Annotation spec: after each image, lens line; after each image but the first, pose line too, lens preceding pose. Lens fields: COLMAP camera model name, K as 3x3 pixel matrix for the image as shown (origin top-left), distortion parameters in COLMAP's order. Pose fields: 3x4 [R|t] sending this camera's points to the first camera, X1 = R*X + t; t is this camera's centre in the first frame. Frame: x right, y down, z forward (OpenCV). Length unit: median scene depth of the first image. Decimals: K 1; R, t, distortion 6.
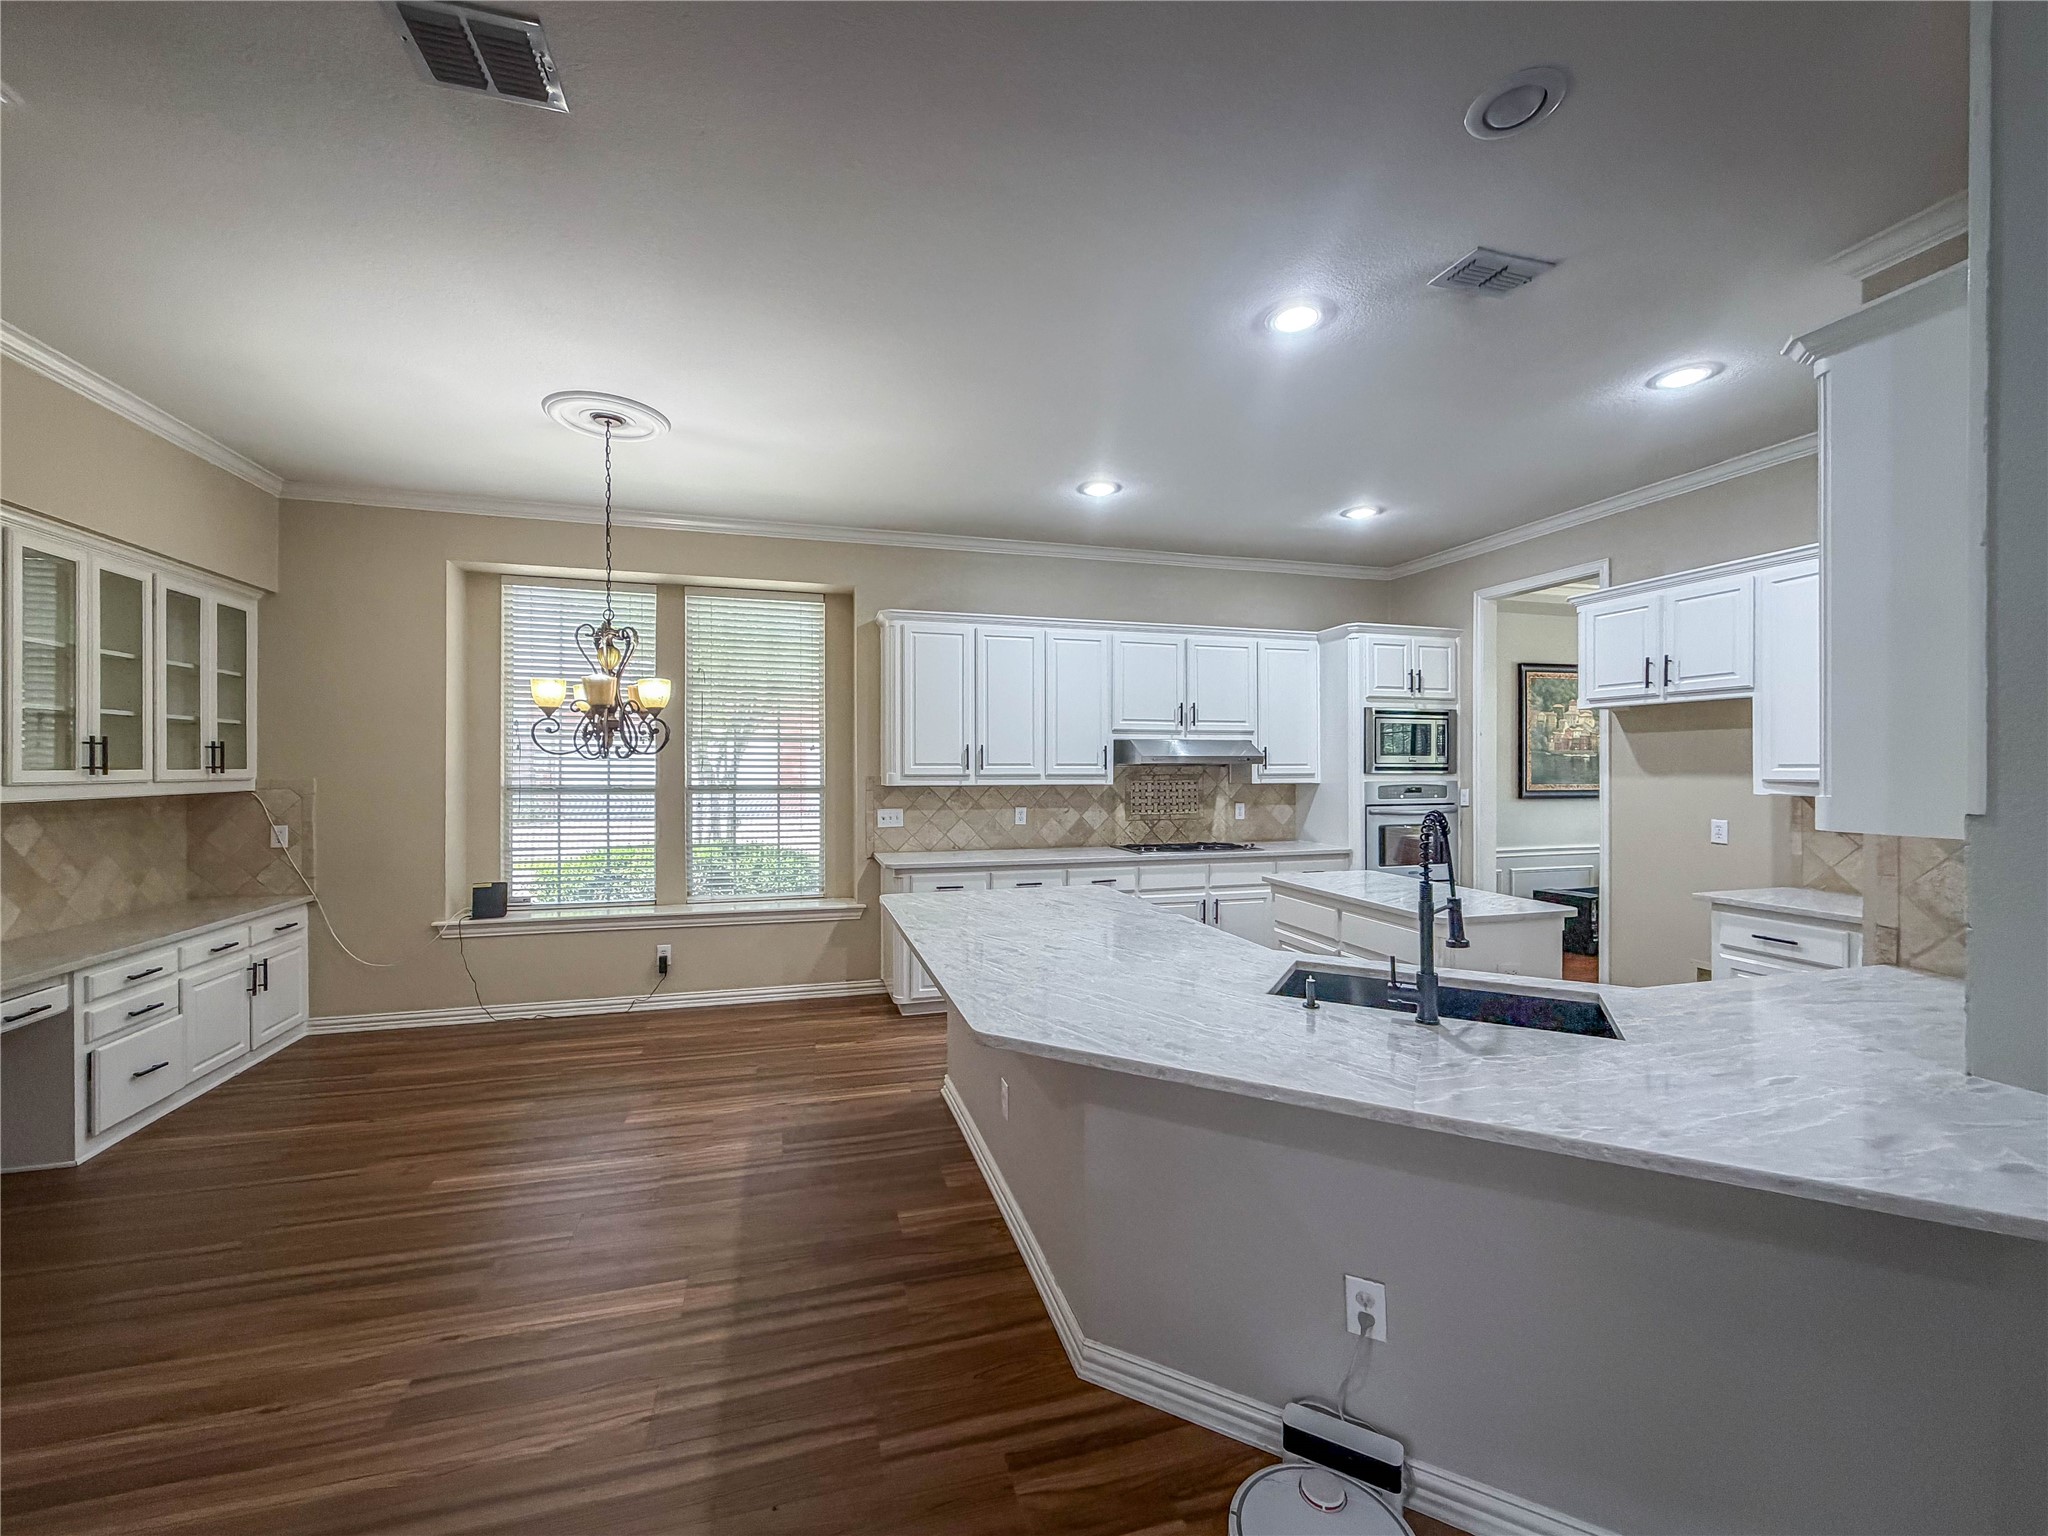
lens RADIAL K [[820.5, 0, 1014.3], [0, 820.5, 766.0], [0, 0, 1]] dist [-0.000350, -0.000384]
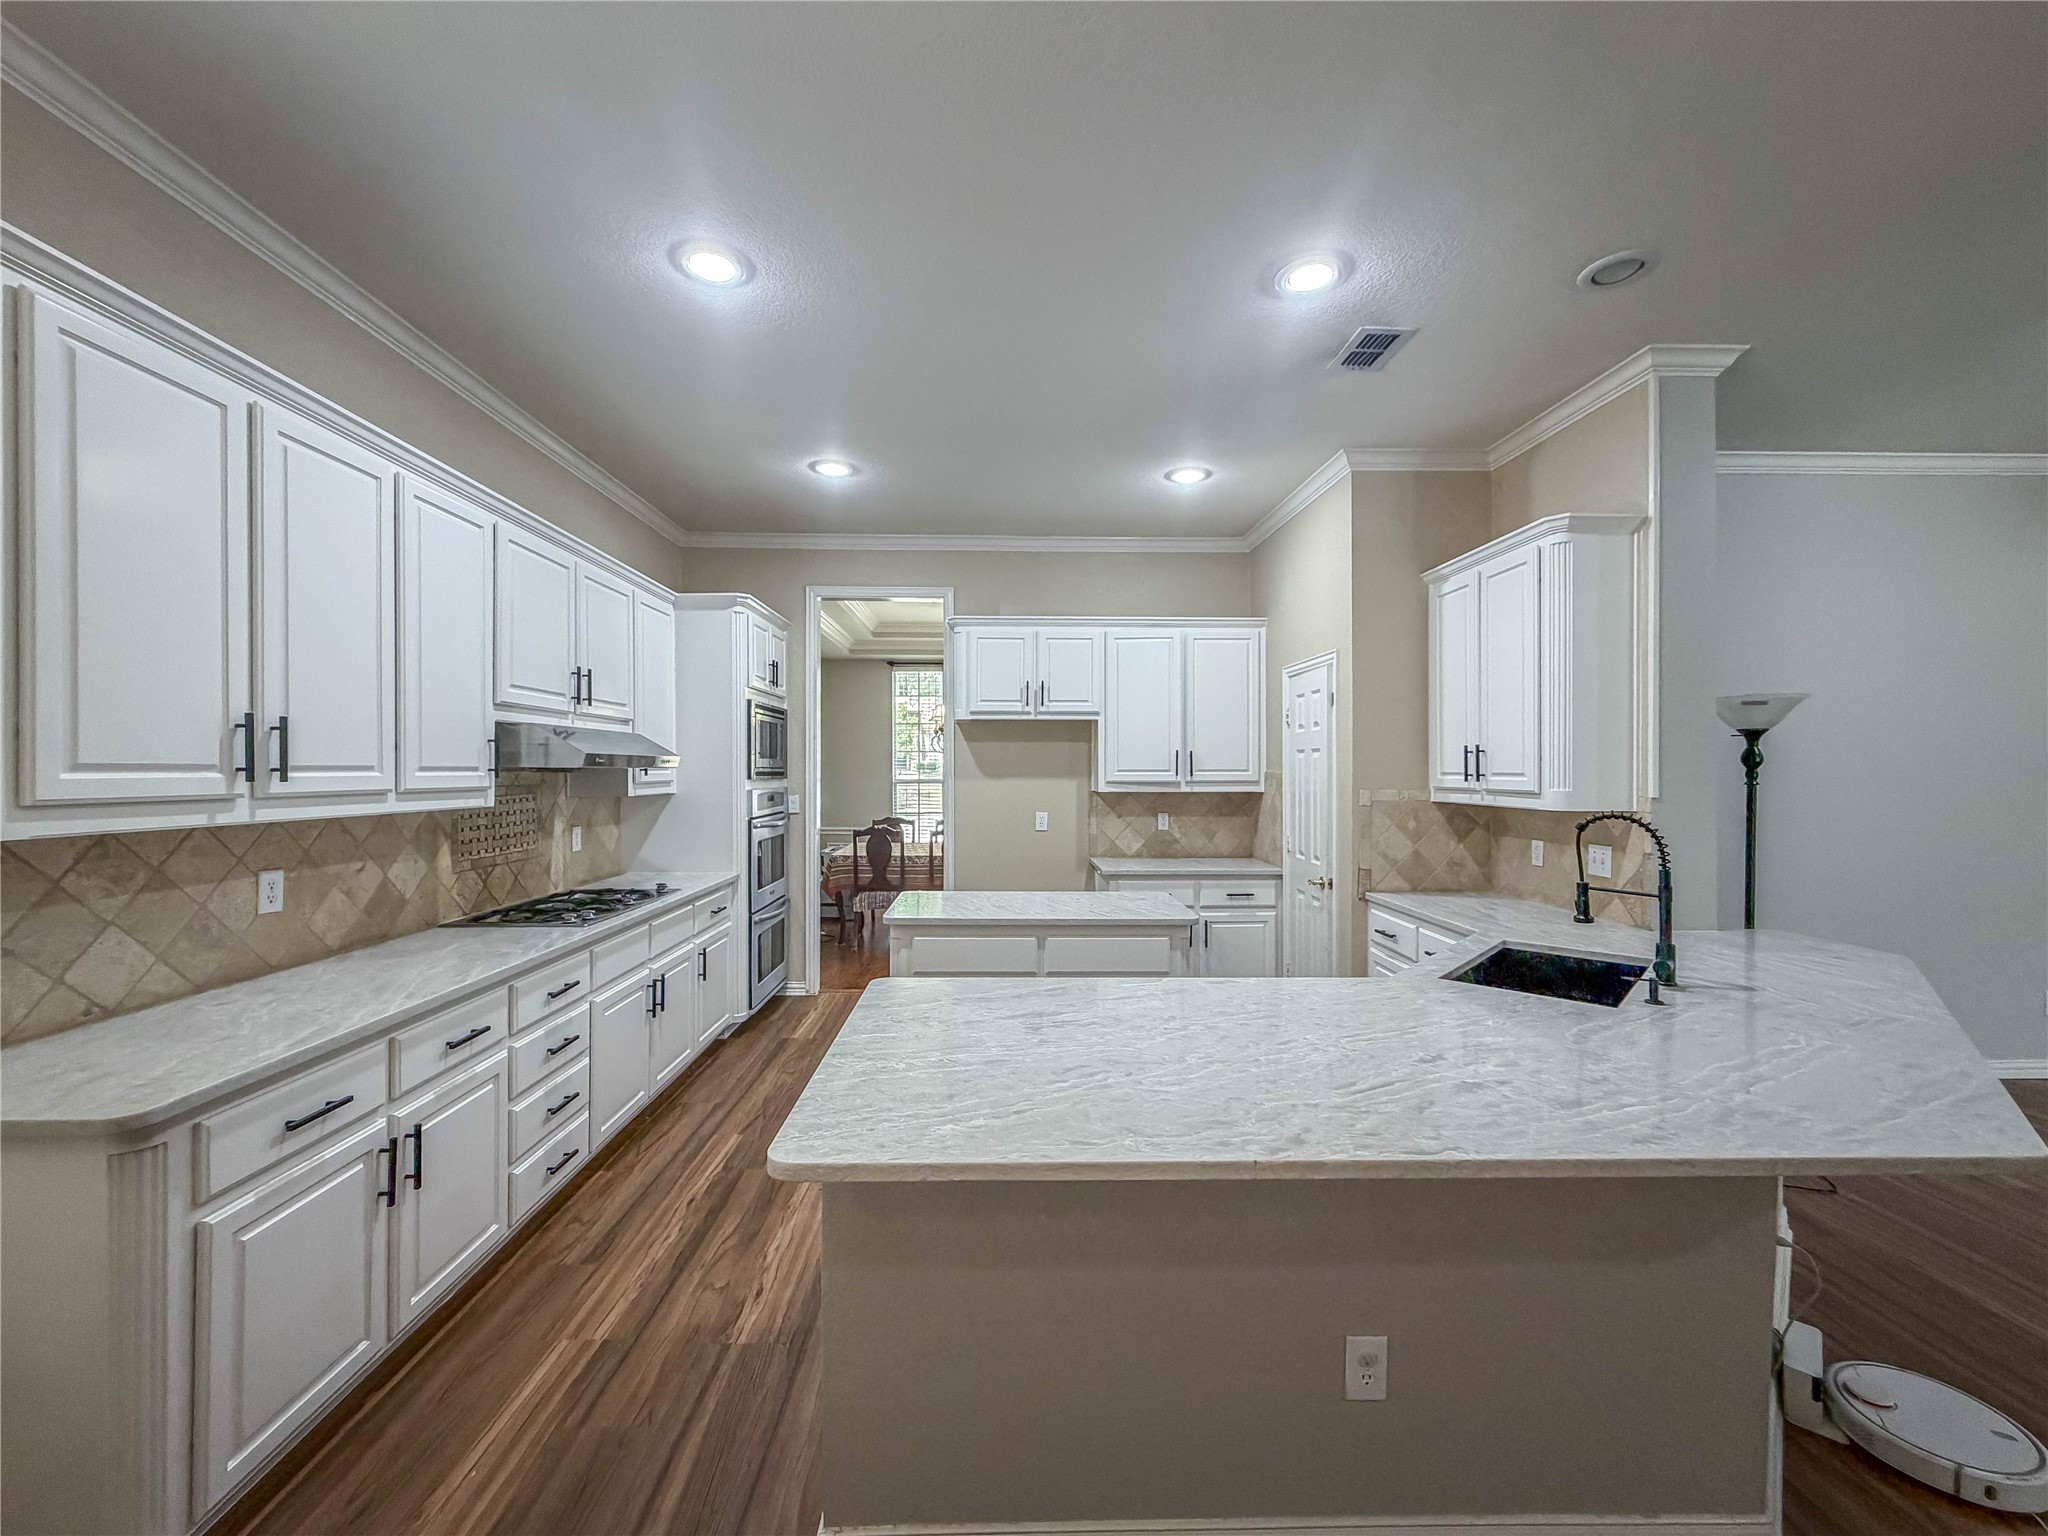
lens RADIAL K [[820.5, 0, 1014.9], [0, 820.5, 770.9], [0, 0, 1]] dist [-0.000350, -0.000384]
pose [[0.253279, -0.000903, 0.967393, -0.305027], [-0.000957, 0.999999, 0.001184, -0.001074], [-0.967393, -0.001226, 0.253278, 0.543175]]
